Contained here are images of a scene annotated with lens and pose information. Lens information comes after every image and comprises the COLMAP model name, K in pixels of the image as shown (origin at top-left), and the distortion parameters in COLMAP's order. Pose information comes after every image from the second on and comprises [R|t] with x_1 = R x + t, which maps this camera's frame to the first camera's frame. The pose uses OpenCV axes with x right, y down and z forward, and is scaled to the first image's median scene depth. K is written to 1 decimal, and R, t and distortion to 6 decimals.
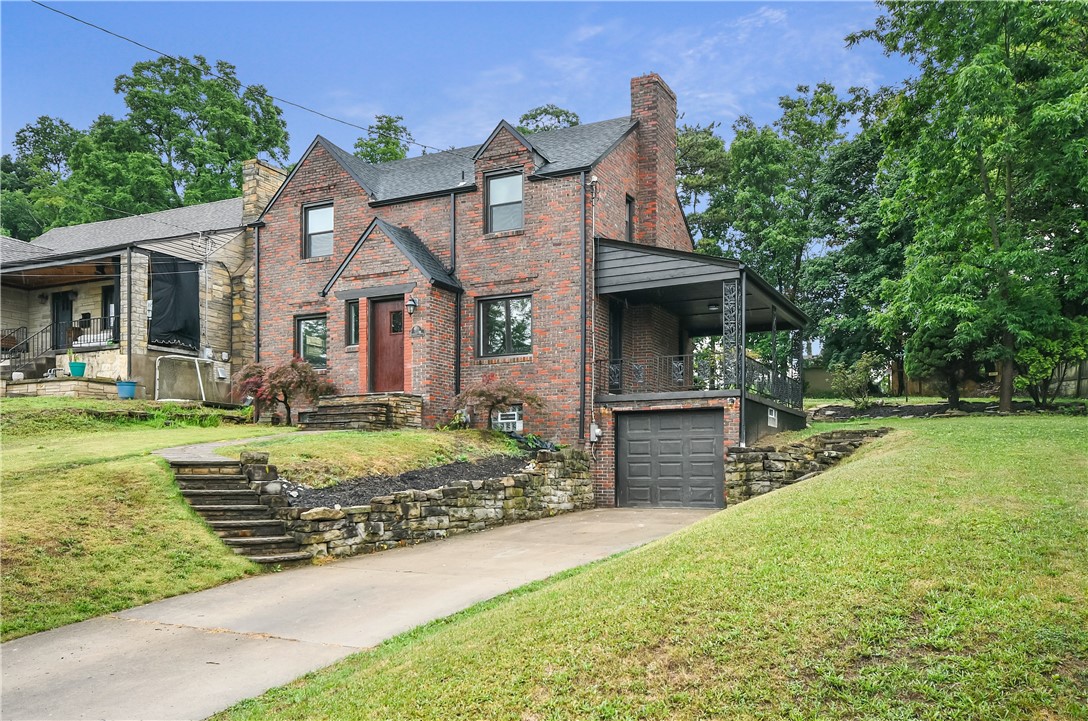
lens RADIAL K [[925.7, 0, 544.0], [0, 925.7, 360.5], [0, 0, 1]] dist [-0.005902, -0.002732]
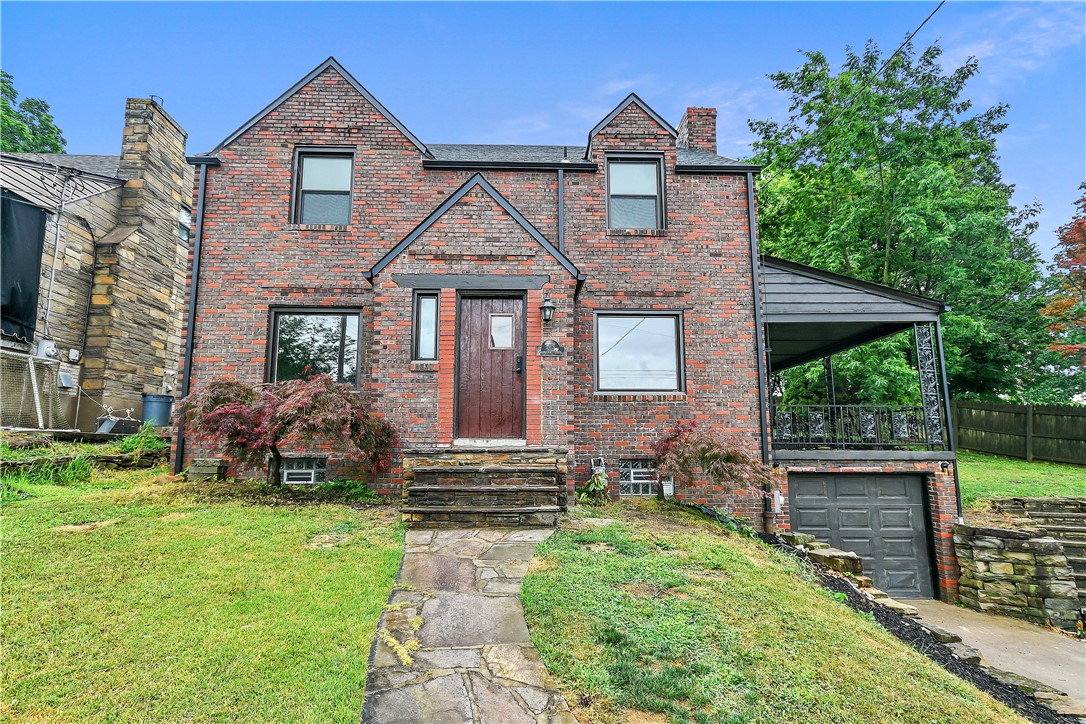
lens RADIAL K [[551.5, 0, 544.0], [0, 551.5, 333.5], [0, 0, 1]] dist [0.013698, -0.000938]
pose [[0.872035, 0.100954, 0.478919, -0.284836], [-0.062634, 0.993469, -0.095372, -0.003420], [-0.485420, 0.053171, 0.872663, 0.563656]]
